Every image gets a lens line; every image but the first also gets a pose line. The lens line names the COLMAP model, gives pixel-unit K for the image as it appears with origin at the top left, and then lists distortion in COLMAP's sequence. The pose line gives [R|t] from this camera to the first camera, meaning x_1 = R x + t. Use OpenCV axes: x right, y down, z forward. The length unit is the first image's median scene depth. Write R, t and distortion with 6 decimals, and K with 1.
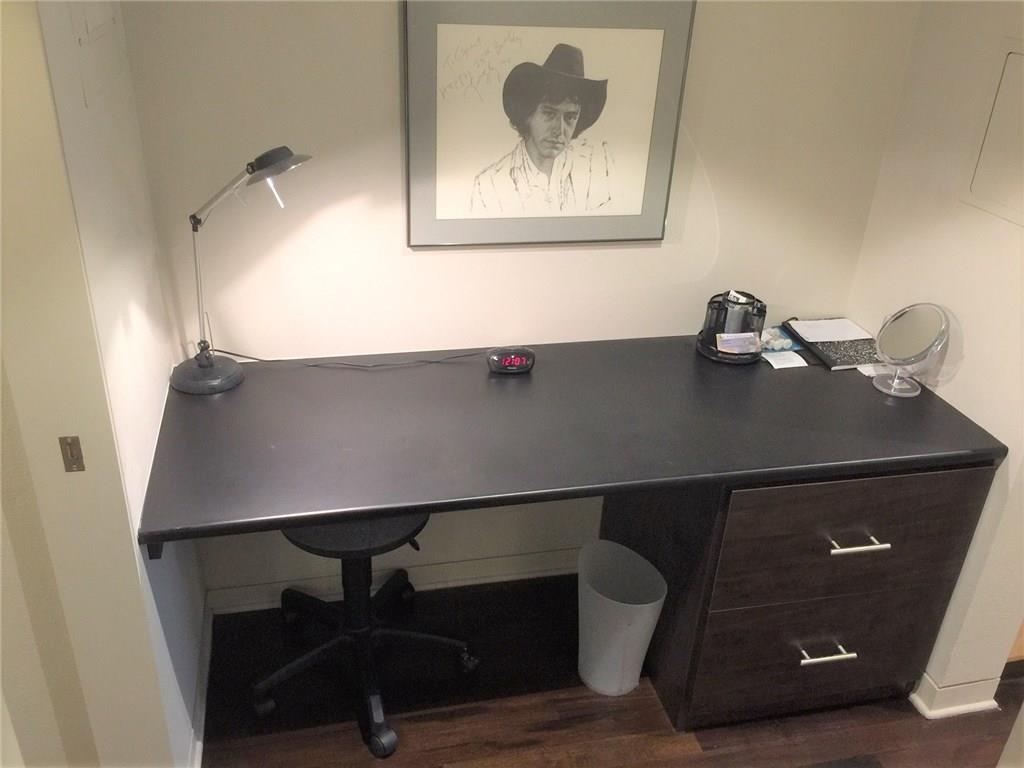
lens RADIAL K [[879.1, 0, 514.5], [0, 879.1, 382.9], [0, 0, 1]] dist [0.082468, -0.101186]
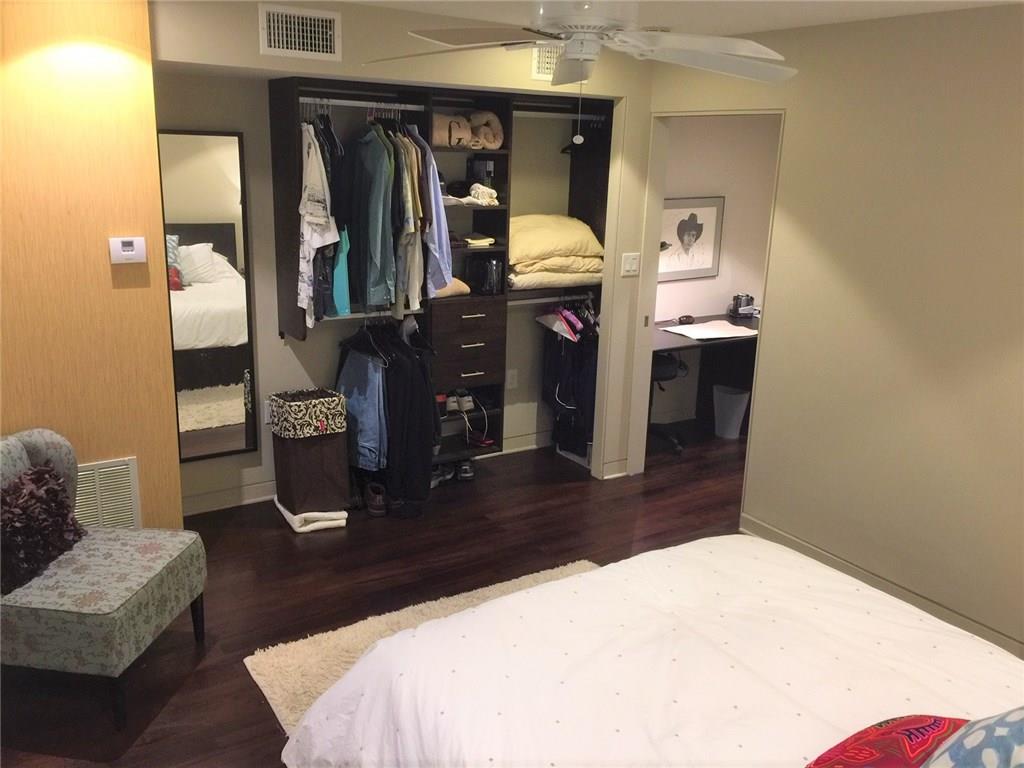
lens RADIAL K [[879.1, 0, 510.8], [0, 879.1, 384.8], [0, 0, 1]] dist [0.082468, -0.101186]
pose [[0.954681, -0.123628, 0.270741, -1.408938], [0.170810, 0.972516, -0.158230, 0.564258], [-0.243738, 0.197305, 0.949559, -1.609915]]
